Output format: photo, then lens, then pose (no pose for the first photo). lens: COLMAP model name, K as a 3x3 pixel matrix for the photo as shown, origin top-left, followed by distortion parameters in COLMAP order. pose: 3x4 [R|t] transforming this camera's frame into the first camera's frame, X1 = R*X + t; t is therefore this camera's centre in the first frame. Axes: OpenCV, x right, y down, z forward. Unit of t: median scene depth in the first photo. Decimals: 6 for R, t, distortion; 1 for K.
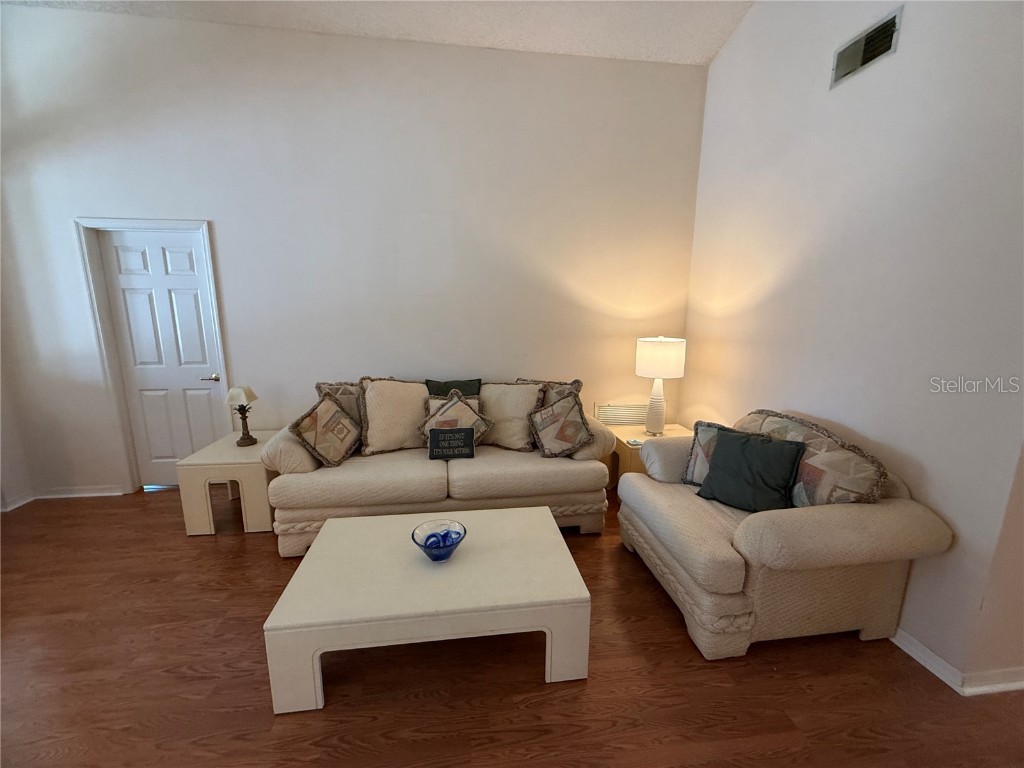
lens RADIAL K [[408.7, 0, 511.9], [0, 408.7, 385.4], [0, 0, 1]] dist [-0.000280, -0.000393]
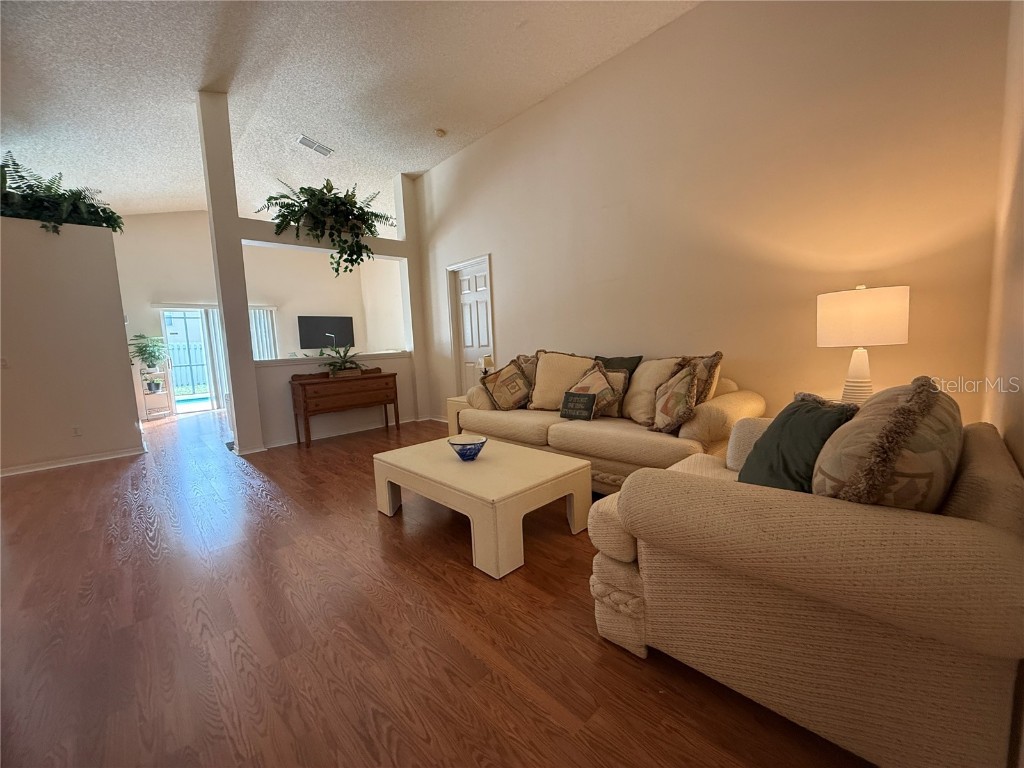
lens RADIAL K [[408.7, 0, 511.4], [0, 408.7, 388.1], [0, 0, 1]] dist [-0.000280, -0.000393]
pose [[0.587896, 0.056680, -0.806948, 0.648000], [-0.102022, 0.994772, -0.004455, 0.118028], [0.802477, 0.084946, 0.590605, 0.195653]]
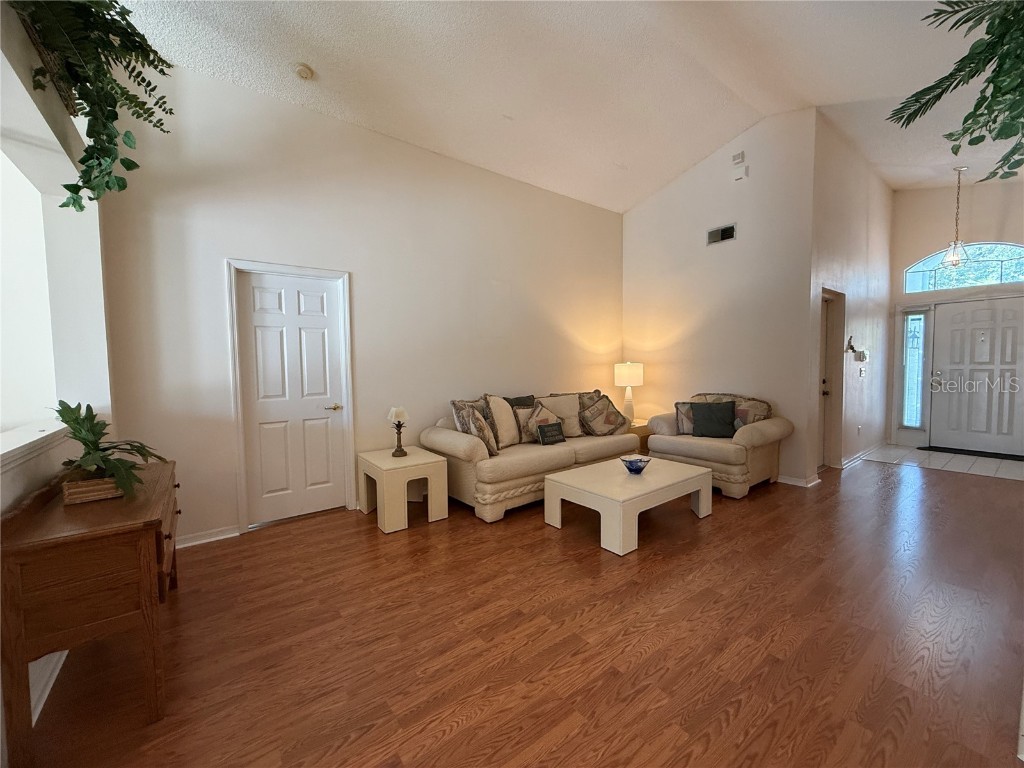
lens RADIAL K [[408.7, 0, 514.5], [0, 408.7, 383.0], [0, 0, 1]] dist [-0.000280, -0.000393]
pose [[0.864165, -0.042995, 0.501368, -1.001163], [0.114665, 0.986956, -0.113001, 0.114054], [-0.489970, 0.155141, 0.857823, -0.224437]]
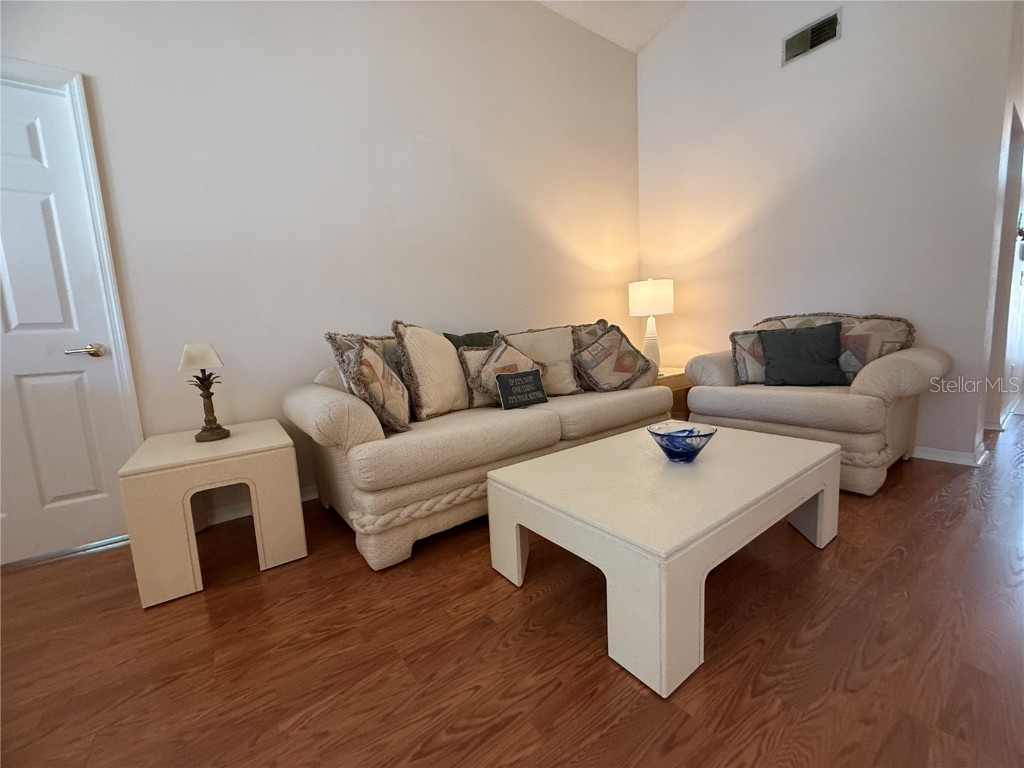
lens RADIAL K [[408.7, 0, 512.5], [0, 408.7, 384.0], [0, 0, 1]] dist [-0.000280, -0.000393]
pose [[0.876780, -0.115792, 0.466743, -0.563899], [0.151180, 0.987739, -0.038951, 0.162878], [-0.456510, 0.104714, 0.883535, 0.263507]]
